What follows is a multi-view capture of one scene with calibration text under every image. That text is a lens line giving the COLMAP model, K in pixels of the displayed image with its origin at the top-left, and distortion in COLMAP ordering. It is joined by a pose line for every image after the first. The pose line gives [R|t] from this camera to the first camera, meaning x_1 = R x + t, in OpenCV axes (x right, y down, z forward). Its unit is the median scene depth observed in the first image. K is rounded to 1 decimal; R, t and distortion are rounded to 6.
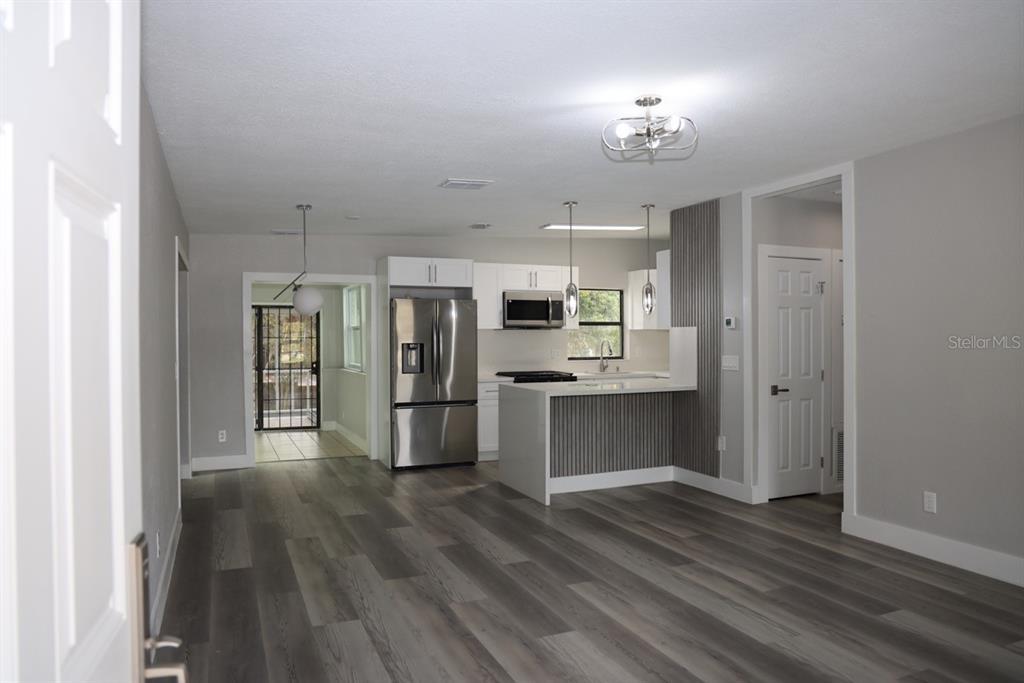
lens RADIAL K [[699.4, 0, 514.2], [0, 699.4, 342.0], [0, 0, 1]] dist [-0.089925, 0.062026]
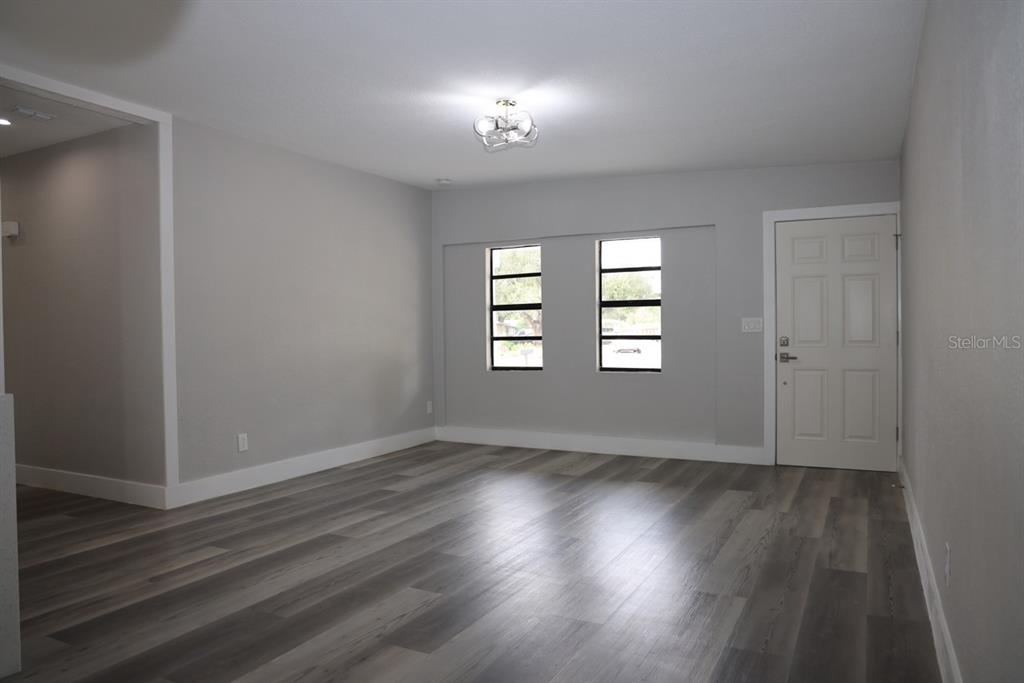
lens RADIAL K [[699.4, 0, 516.4], [0, 699.4, 340.2], [0, 0, 1]] dist [-0.089925, 0.062026]
pose [[-0.639182, 0.003892, 0.769046, -0.644127], [0.016923, 0.999816, 0.009006, 0.058061], [-0.768870, 0.018771, -0.639130, 1.467093]]
